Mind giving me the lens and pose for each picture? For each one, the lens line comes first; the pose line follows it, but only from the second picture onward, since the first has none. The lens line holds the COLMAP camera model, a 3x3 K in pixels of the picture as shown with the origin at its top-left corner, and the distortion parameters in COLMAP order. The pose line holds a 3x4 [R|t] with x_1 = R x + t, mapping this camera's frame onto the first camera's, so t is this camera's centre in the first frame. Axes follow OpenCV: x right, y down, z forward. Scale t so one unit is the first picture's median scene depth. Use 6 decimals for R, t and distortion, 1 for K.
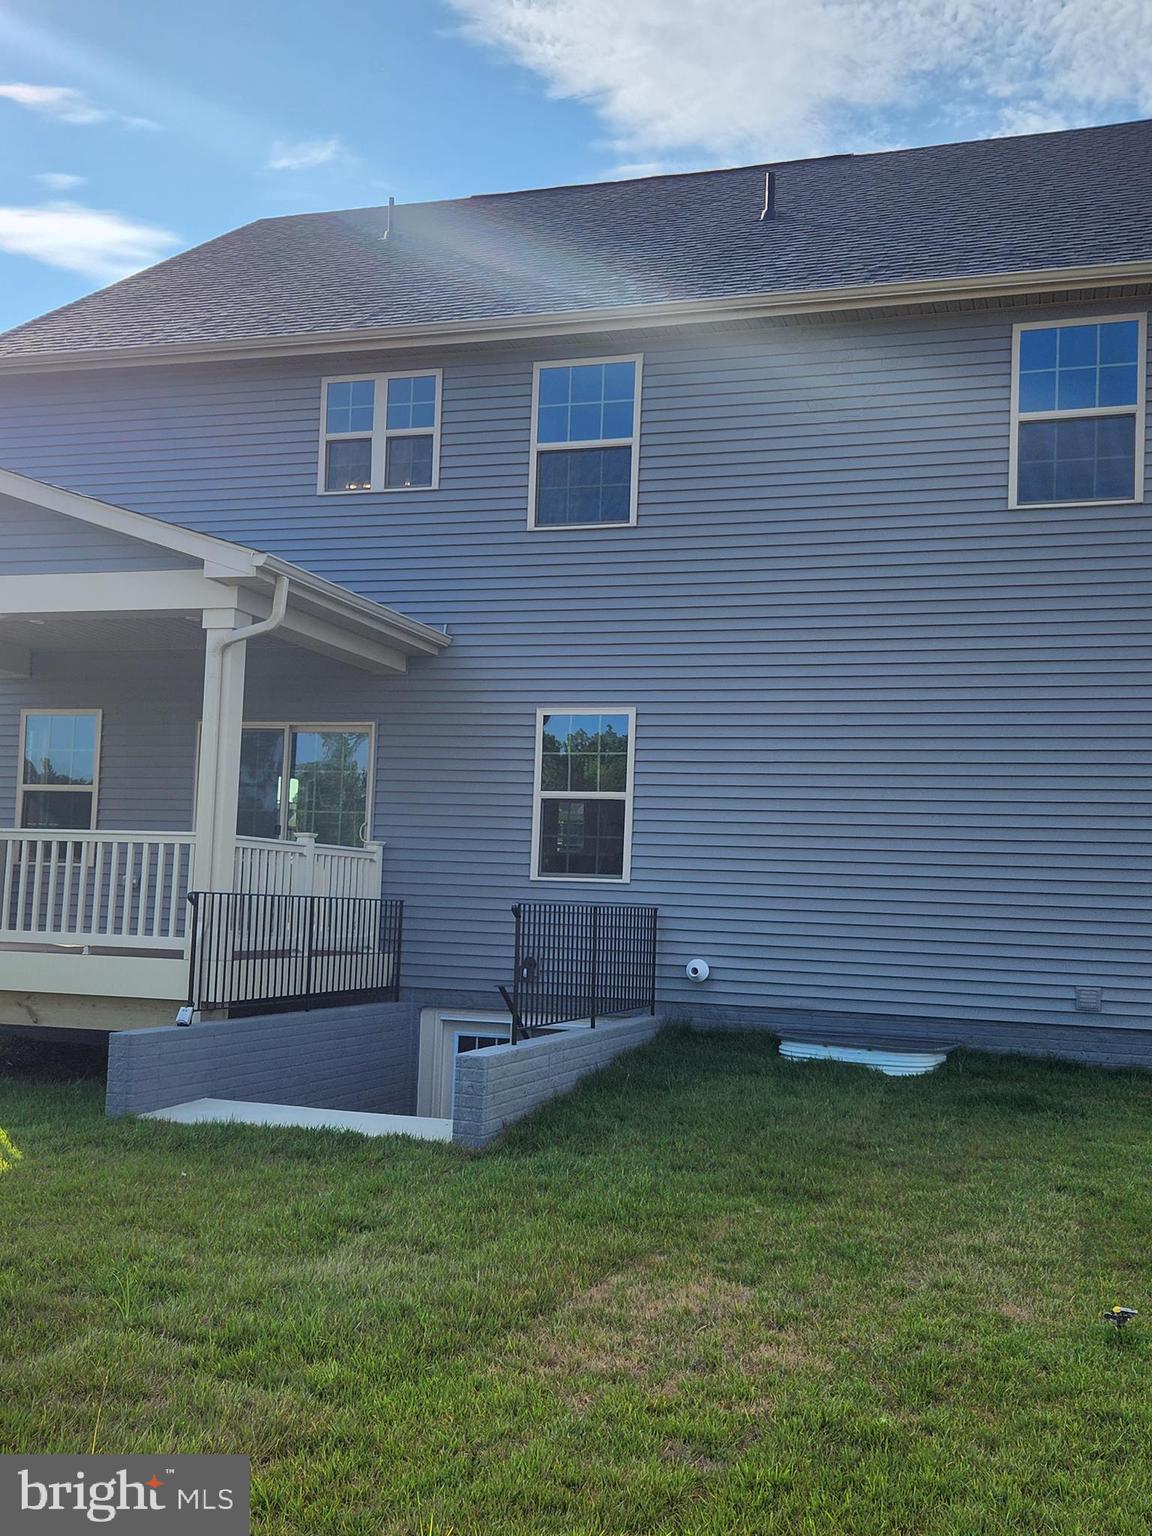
lens RADIAL K [[1611.4, 0, 525.8], [0, 1611.4, 792.4], [0, 0, 1]] dist [0.056092, -0.113940]
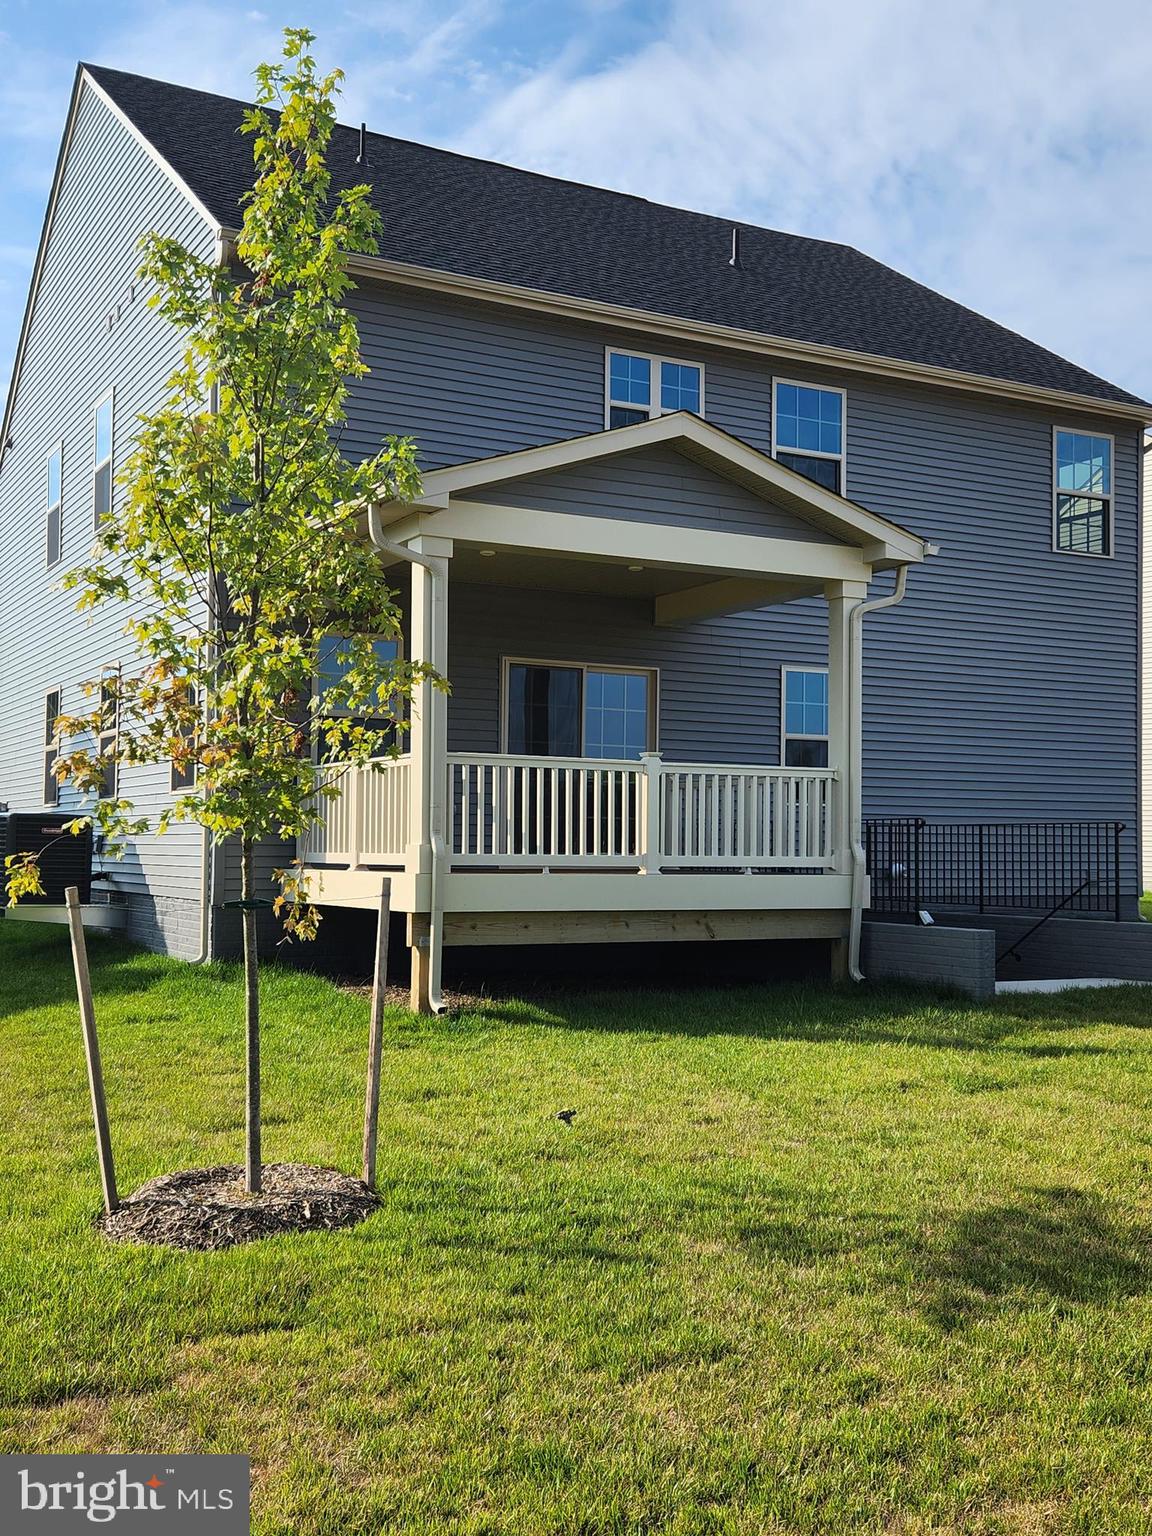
lens RADIAL K [[1611.4, 0, 525.8], [0, 1611.4, 792.4], [0, 0, 1]] dist [0.056092, -0.113940]
pose [[0.689705, -0.005640, 0.724068, -1.191101], [-0.039226, 0.998210, 0.045140, -0.002630], [-0.723027, -0.059536, 0.688250, 0.332959]]
